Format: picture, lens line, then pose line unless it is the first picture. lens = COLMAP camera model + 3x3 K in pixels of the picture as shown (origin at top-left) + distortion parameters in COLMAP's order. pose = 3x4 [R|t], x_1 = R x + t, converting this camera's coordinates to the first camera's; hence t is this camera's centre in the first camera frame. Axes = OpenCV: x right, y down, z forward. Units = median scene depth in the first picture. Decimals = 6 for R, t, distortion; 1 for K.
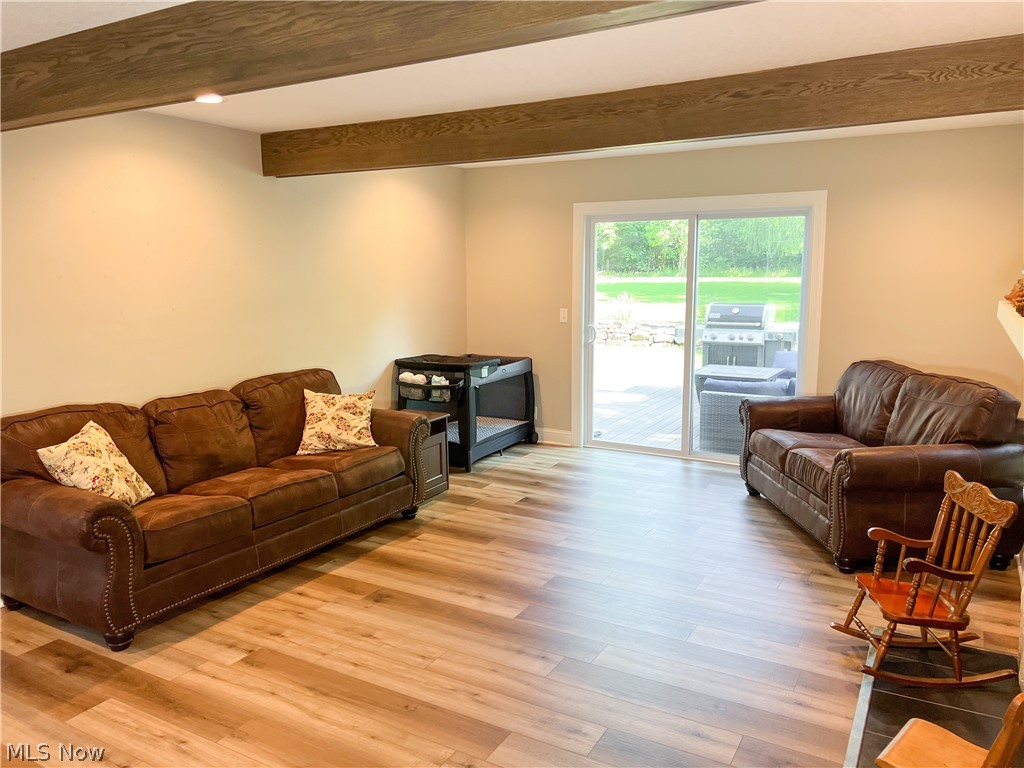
lens RADIAL K [[774.7, 0, 512.4], [0, 774.7, 383.7], [0, 0, 1]] dist [0.000886, 0.000566]
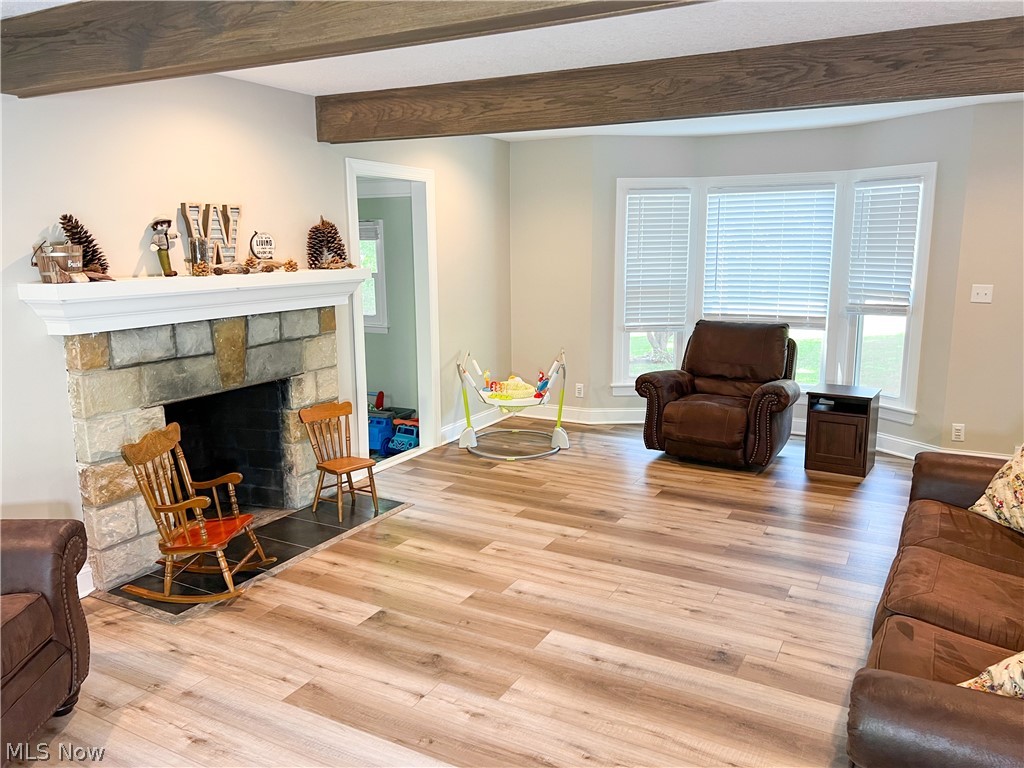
lens RADIAL K [[774.7, 0, 511.4], [0, 774.7, 384.2], [0, 0, 1]] dist [0.000886, 0.000566]
pose [[-0.999760, 0.016158, -0.014806, 0.062357], [0.010323, 0.943145, 0.332222, -0.296865], [0.019332, 0.331989, -0.943085, 1.904010]]
